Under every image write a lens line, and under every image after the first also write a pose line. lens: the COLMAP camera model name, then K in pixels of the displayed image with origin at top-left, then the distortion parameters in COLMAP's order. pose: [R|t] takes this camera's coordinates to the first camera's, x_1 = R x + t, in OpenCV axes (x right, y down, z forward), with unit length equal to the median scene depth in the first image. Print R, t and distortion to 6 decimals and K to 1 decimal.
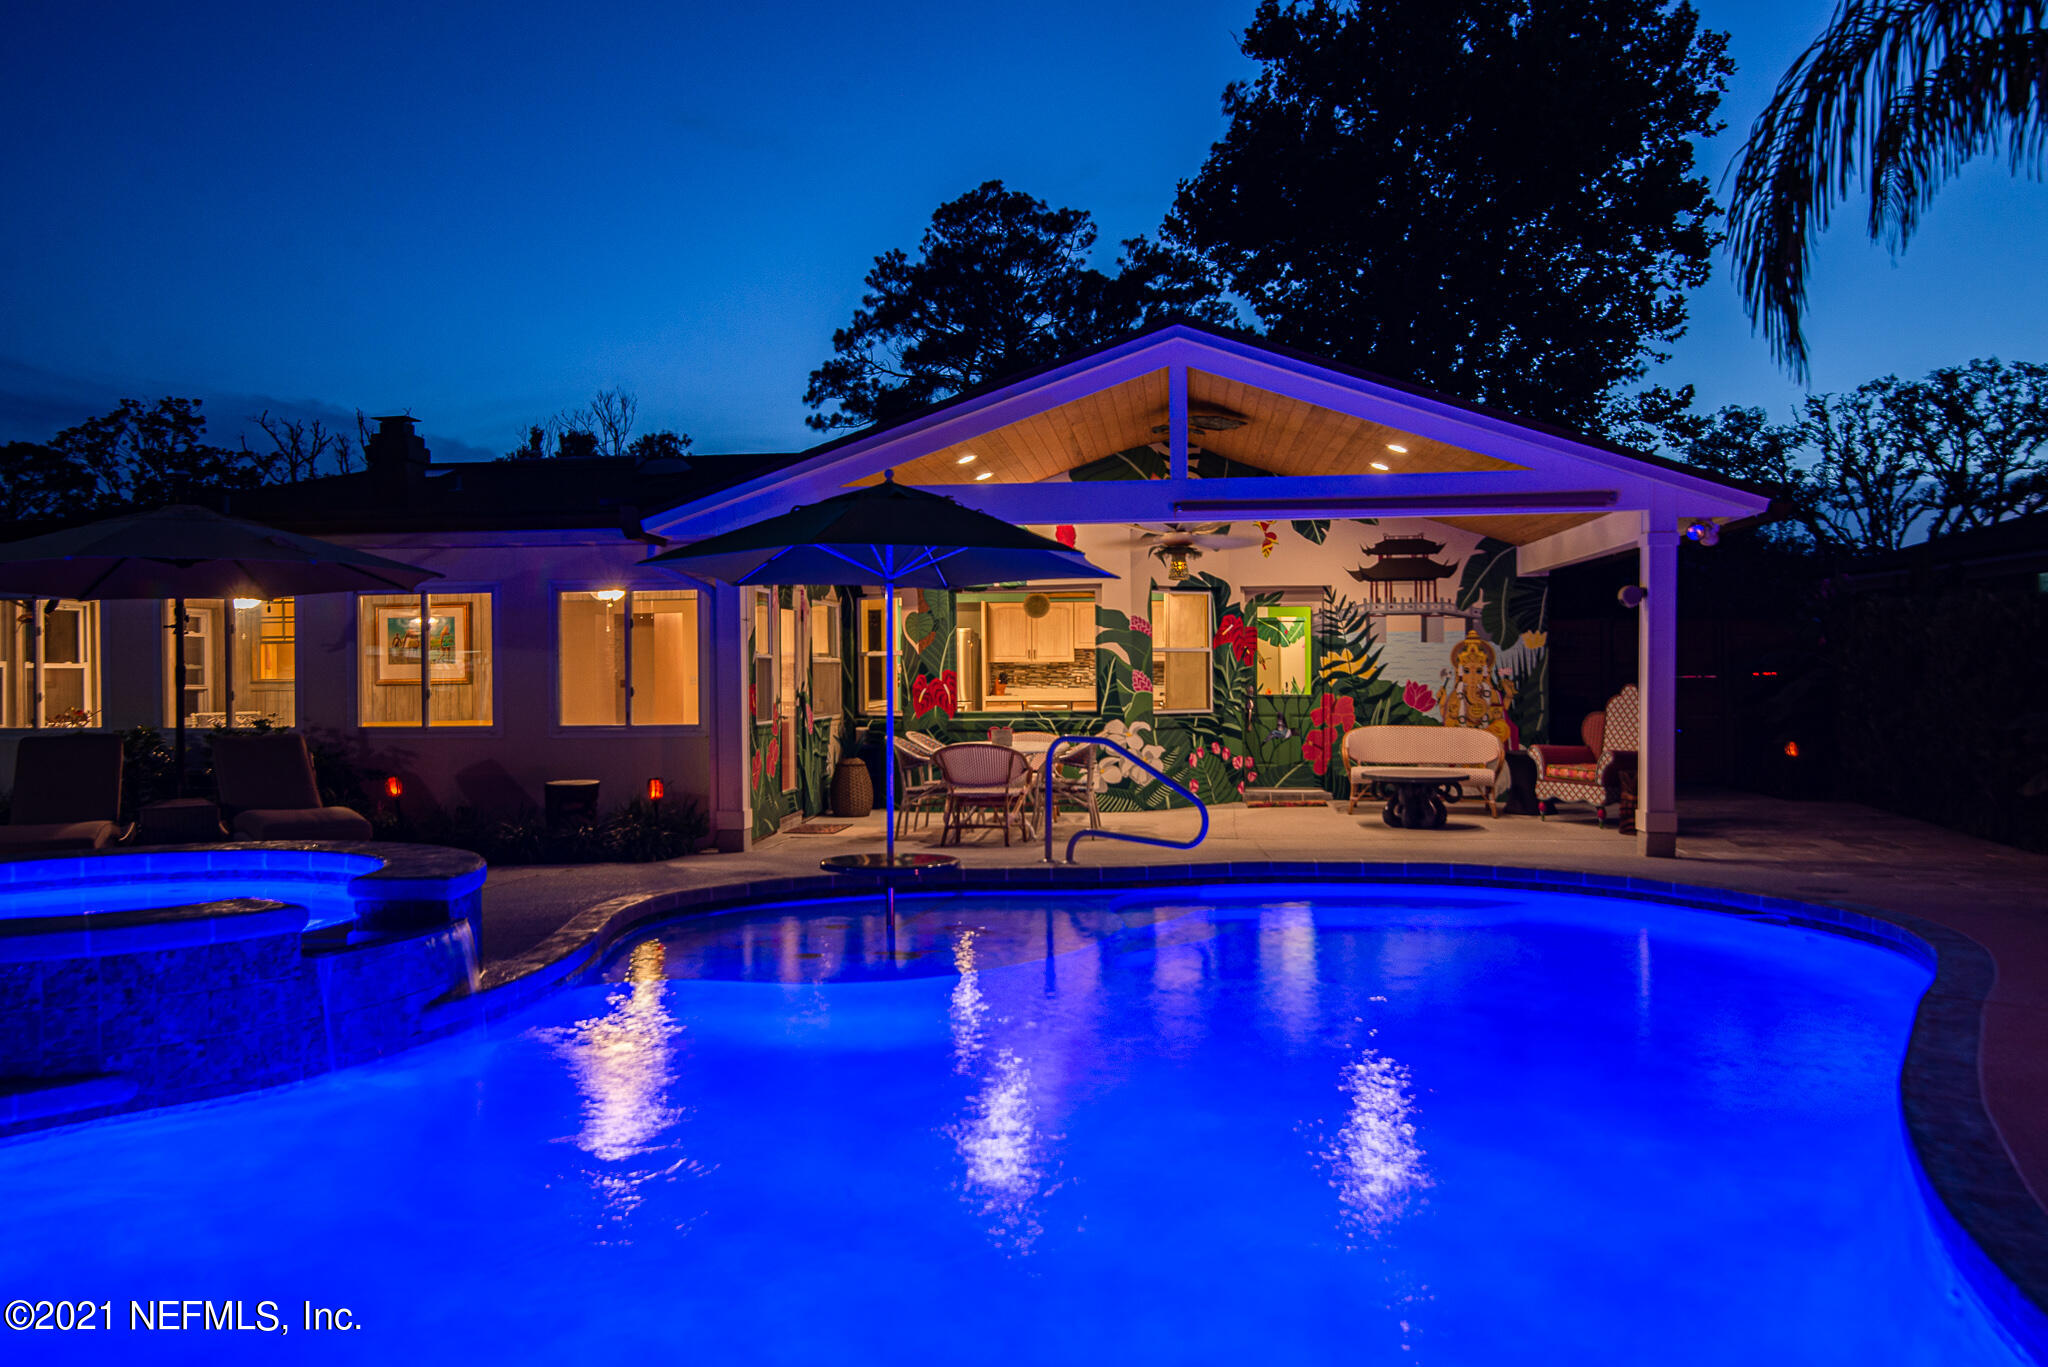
lens RADIAL K [[1623.0, 0, 1021.9], [0, 1623.0, 683.7], [0, 0, 1]] dist [0.002715, 0.002891]
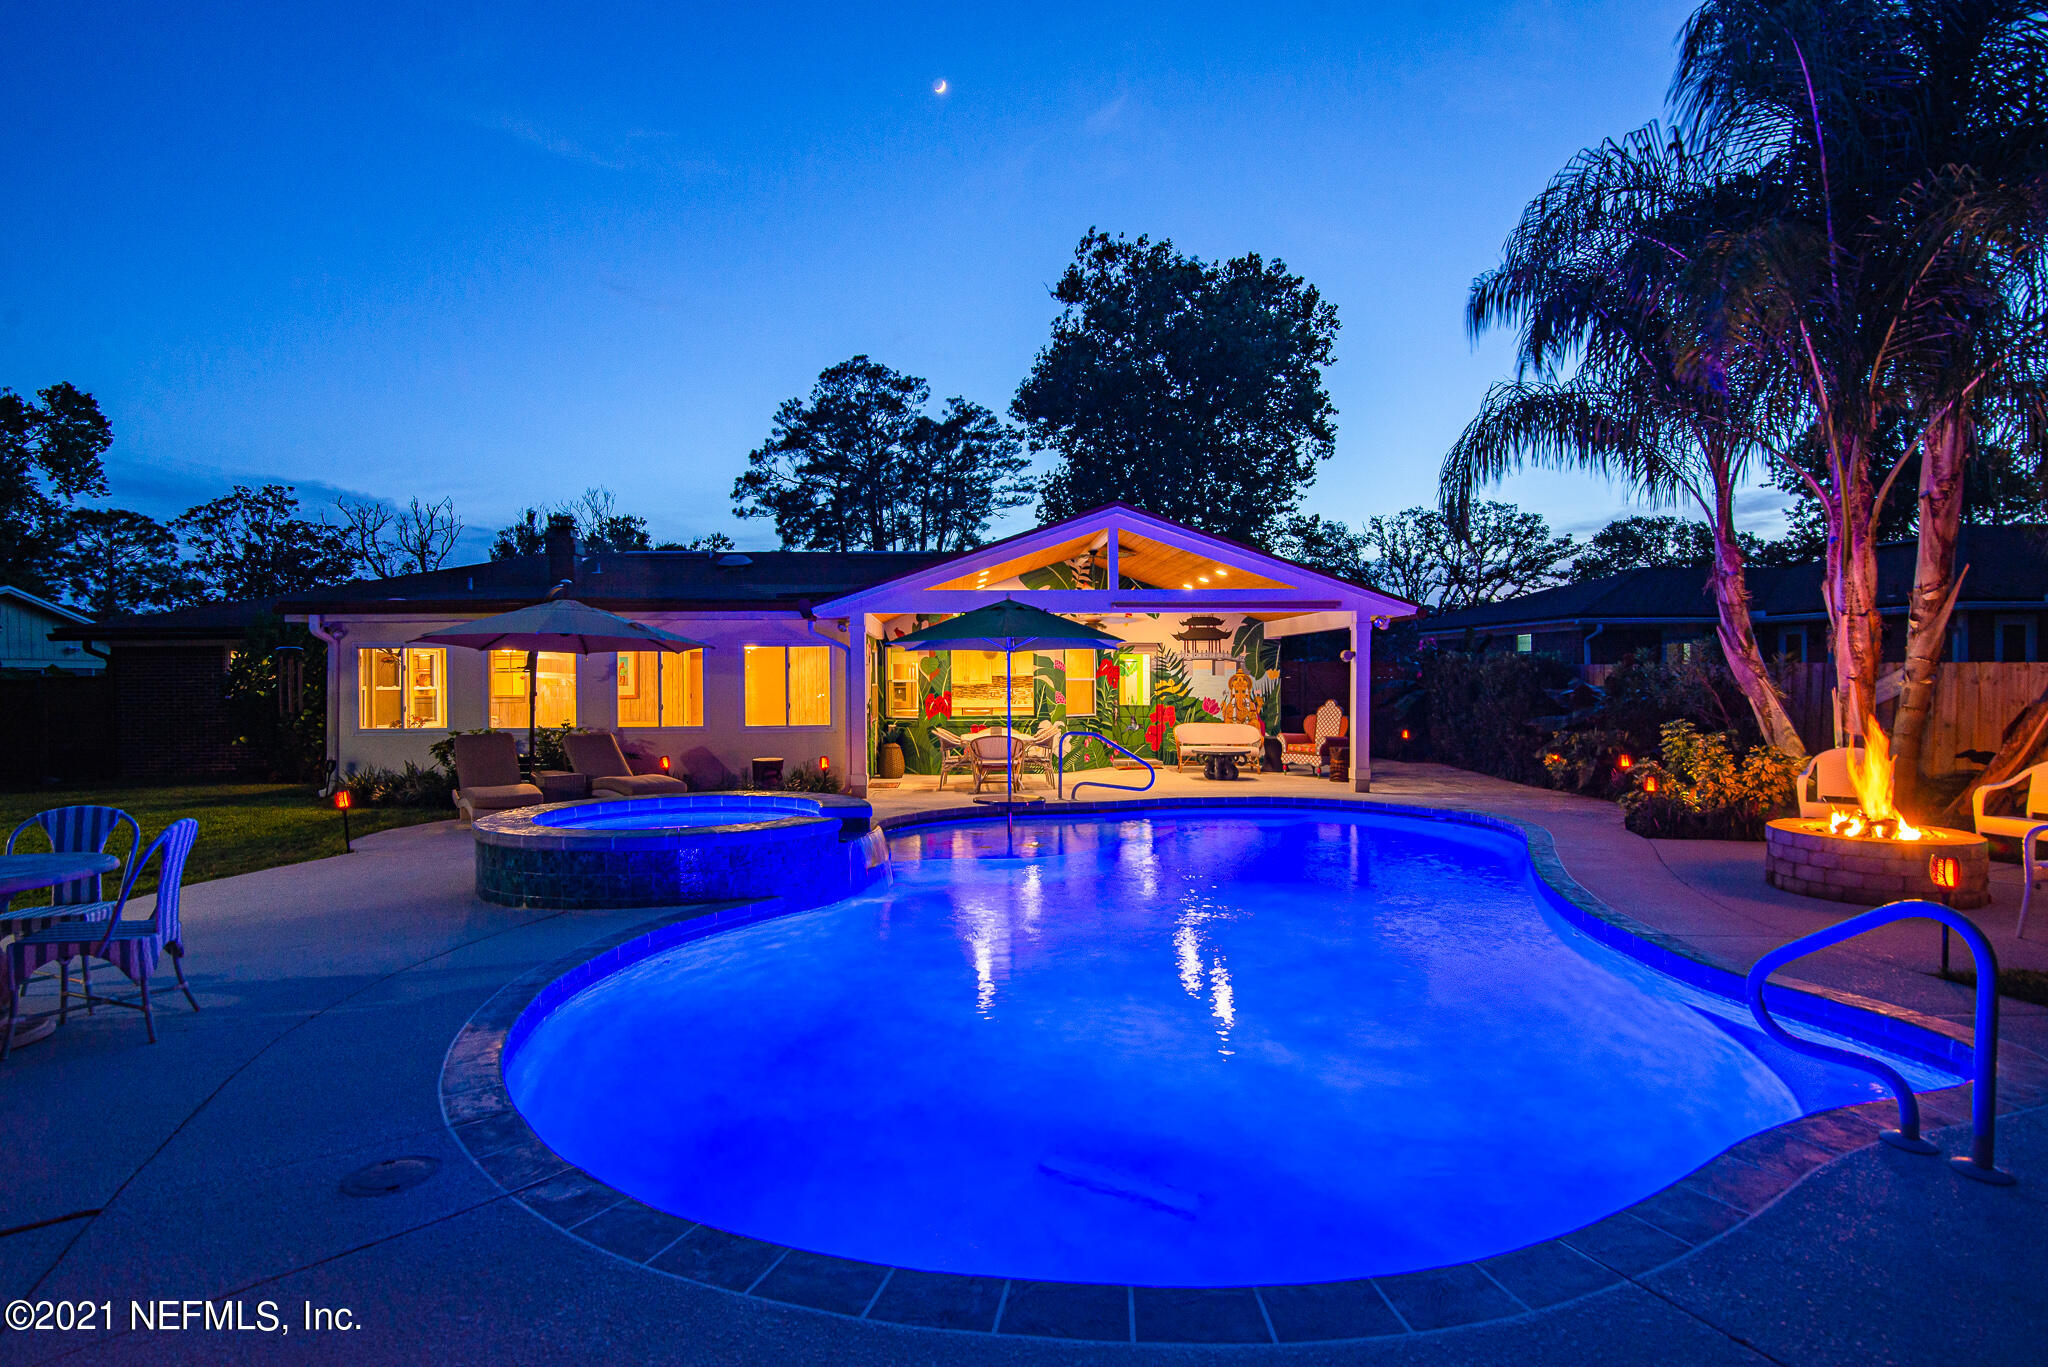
lens RADIAL K [[1127.6, 0, 1026.6], [0, 1127.6, 685.2], [0, 0, 1]] dist [-0.007739, 0.000026]
pose [[0.984637, 0.001055, 0.174613, -0.083705], [-0.000839, 0.999999, -0.001309, -0.006482], [-0.174615, 0.001142, 0.984636, -0.087123]]
